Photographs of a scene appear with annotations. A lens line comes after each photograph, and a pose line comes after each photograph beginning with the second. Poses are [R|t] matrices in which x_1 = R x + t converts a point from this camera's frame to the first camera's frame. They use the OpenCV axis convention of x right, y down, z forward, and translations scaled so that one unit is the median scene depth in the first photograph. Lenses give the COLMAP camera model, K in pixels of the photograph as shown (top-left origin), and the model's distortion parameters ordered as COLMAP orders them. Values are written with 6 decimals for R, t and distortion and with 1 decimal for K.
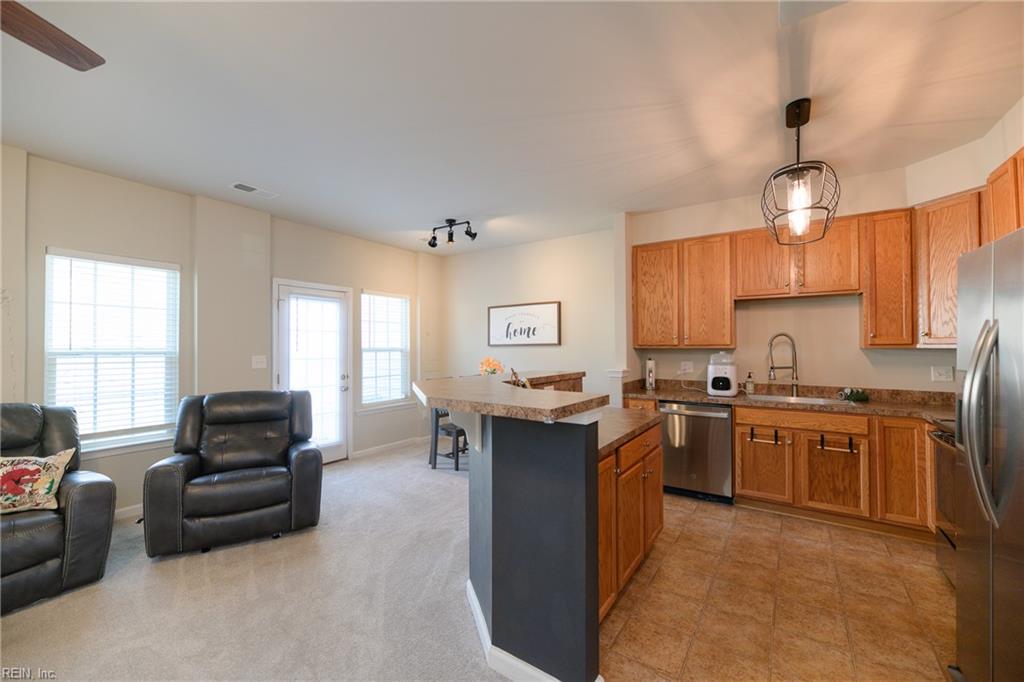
lens RADIAL K [[408.3, 0, 515.6], [0, 408.3, 342.4], [0, 0, 1]] dist [0.001982, -0.000313]
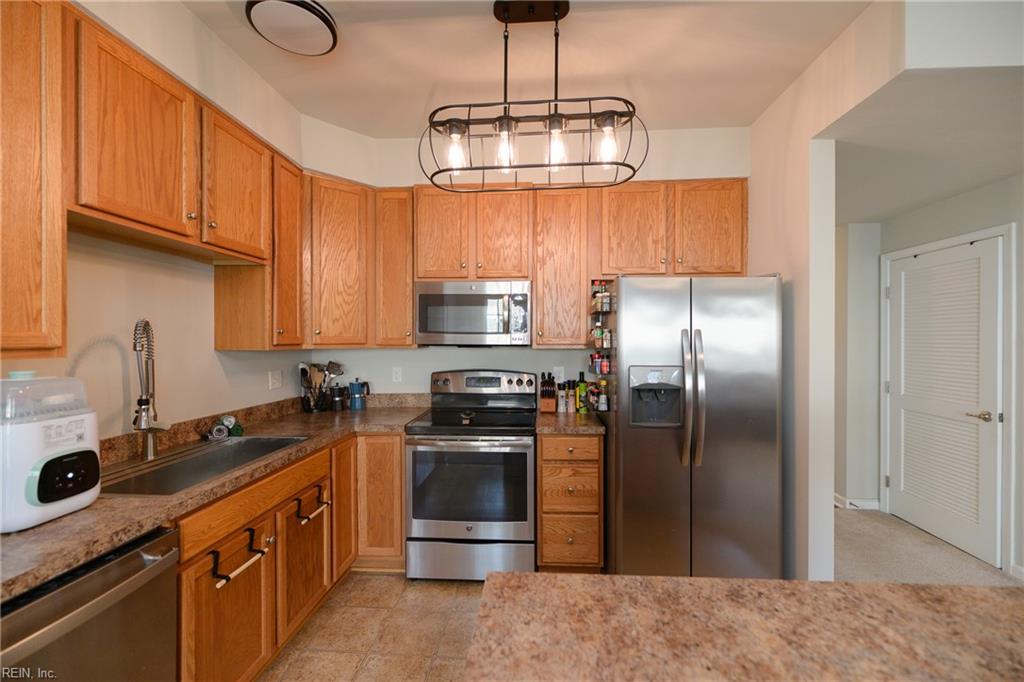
lens RADIAL K [[408.3, 0, 516.4], [0, 408.3, 342.1], [0, 0, 1]] dist [0.001982, -0.000313]
pose [[-0.502455, -0.001501, 0.864602, 0.062722], [-0.006947, 0.999973, -0.002301, -0.000410], [-0.864575, -0.007163, -0.502452, 0.752983]]
